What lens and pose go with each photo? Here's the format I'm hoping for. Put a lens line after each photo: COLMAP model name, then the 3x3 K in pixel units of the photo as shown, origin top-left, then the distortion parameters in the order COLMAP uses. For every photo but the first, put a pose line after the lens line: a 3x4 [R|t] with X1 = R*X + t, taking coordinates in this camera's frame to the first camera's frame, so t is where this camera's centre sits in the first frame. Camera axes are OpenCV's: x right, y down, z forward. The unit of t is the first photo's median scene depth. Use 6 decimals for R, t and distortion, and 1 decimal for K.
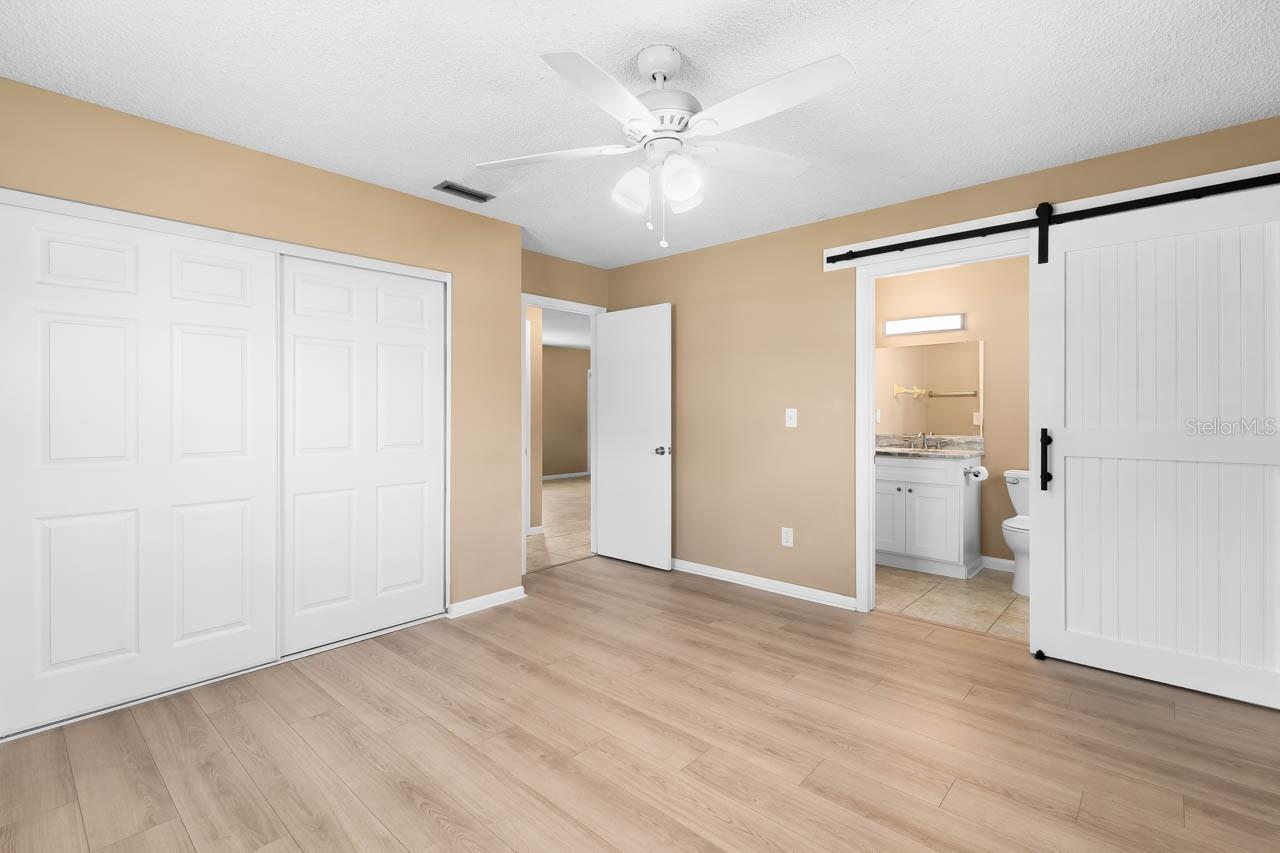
lens RADIAL K [[586.2, 0, 639.7], [0, 586.2, 411.3], [0, 0, 1]] dist [0.064632, -0.000168]
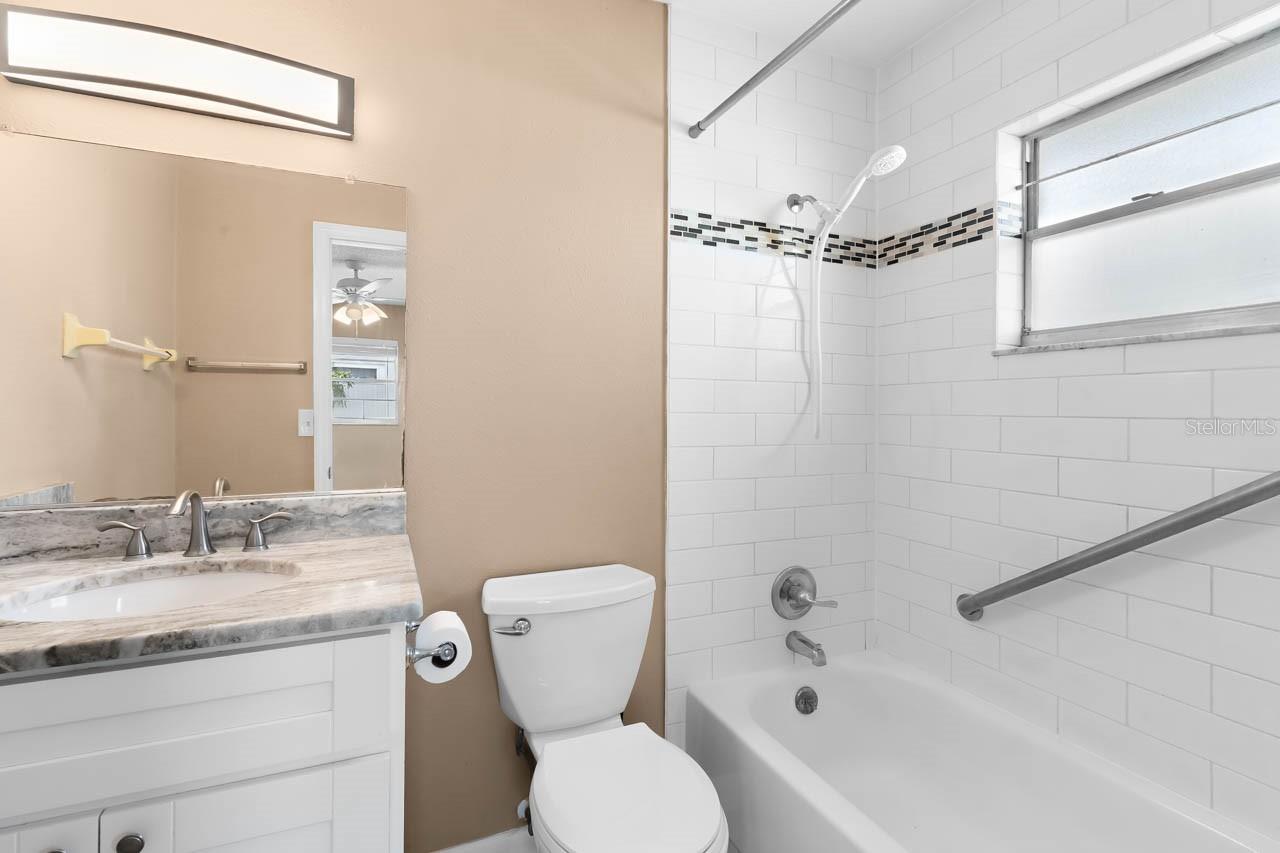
lens RADIAL K [[587.2, 0, 666.0], [0, 587.2, 410.5], [0, 0, 1]] dist [0.002359, -0.001927]
pose [[0.392406, 0.000839, 0.919792, 0.336014], [-0.007831, 0.999966, 0.002428, -0.000550], [-0.919759, -0.008155, 0.392400, 0.739611]]
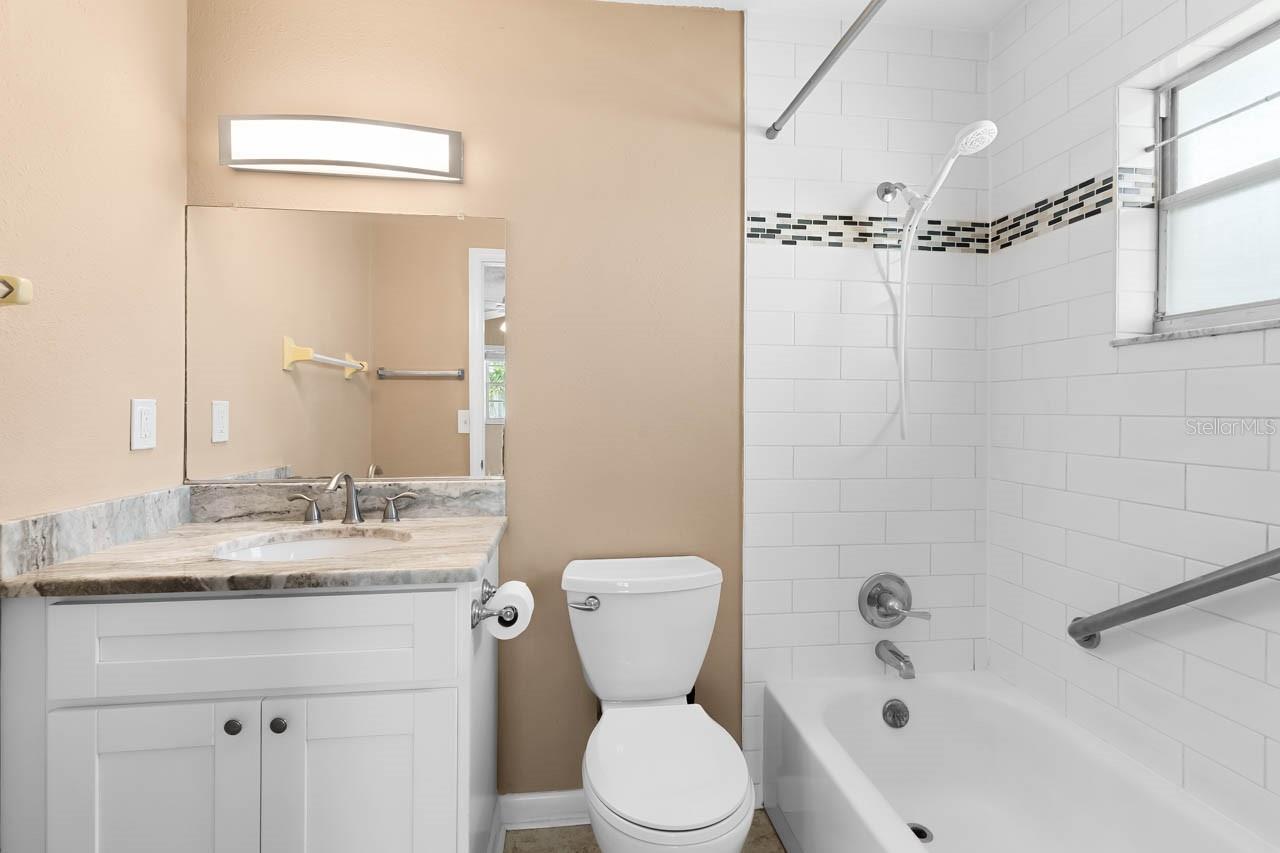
lens RADIAL K [[595.9, 0, 660.1], [0, 595.9, 415.0], [0, 0, 1]] dist [0.000034, -0.001554]
pose [[0.640359, -0.004902, 0.768060, 0.346889], [-0.005515, 0.999925, 0.010979, -0.000381], [-0.768056, -0.011266, 0.640284, 0.680633]]
